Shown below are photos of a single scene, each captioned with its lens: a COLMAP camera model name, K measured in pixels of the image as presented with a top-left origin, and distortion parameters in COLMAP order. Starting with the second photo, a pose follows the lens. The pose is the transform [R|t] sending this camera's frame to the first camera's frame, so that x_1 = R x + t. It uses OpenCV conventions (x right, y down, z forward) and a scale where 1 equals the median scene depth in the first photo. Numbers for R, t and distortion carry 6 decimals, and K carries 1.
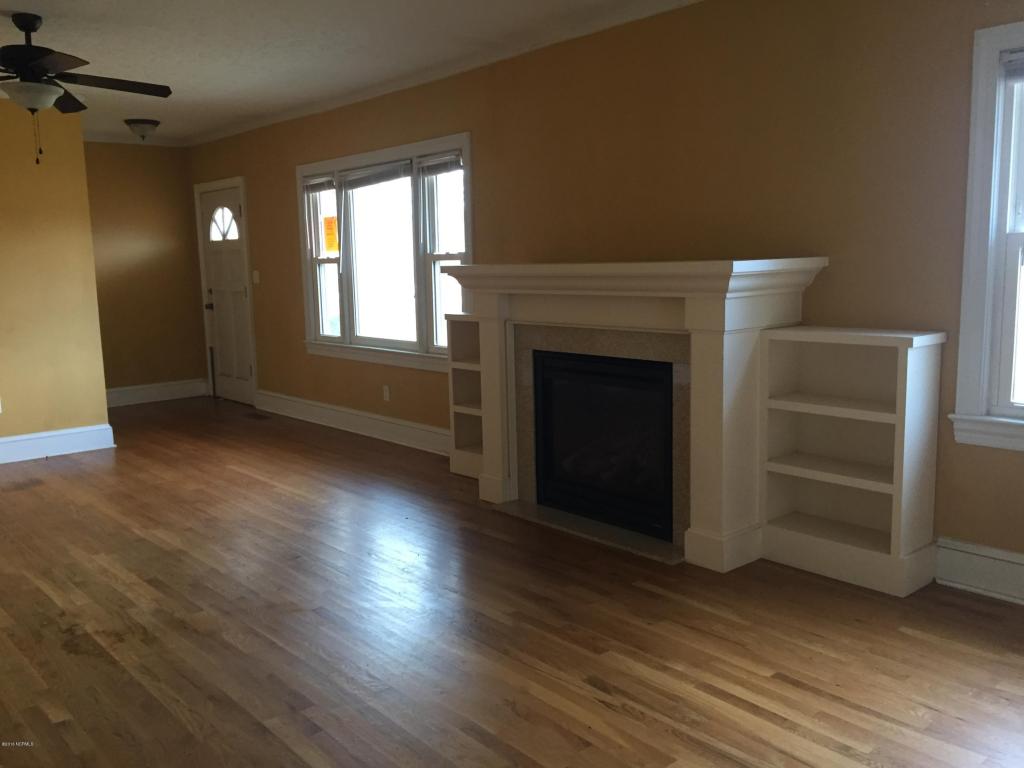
lens RADIAL K [[875.3, 0, 511.5], [0, 875.3, 382.4], [0, 0, 1]] dist [0.097124, -0.130618]
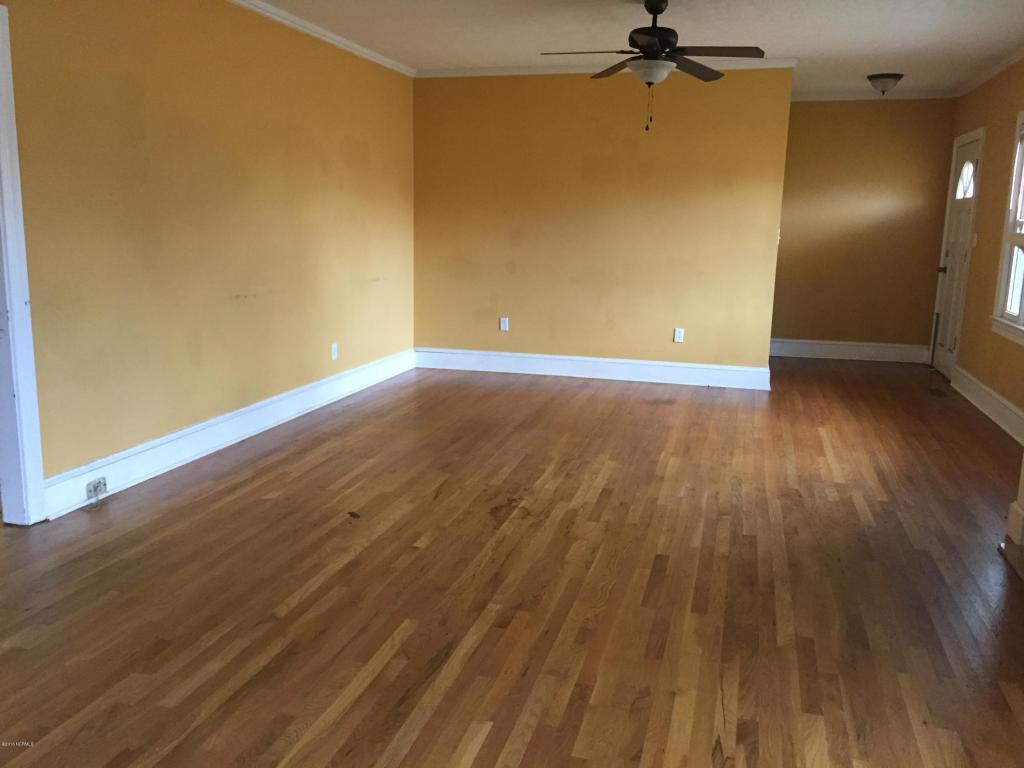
lens RADIAL K [[875.3, 0, 511.5], [0, 875.3, 382.4], [0, 0, 1]] dist [0.097124, -0.130618]
pose [[0.558249, 0.189252, -0.807801, 0.387489], [-0.151803, 0.980500, 0.124805, -0.036975], [0.815668, 0.052954, 0.576092, 0.200625]]
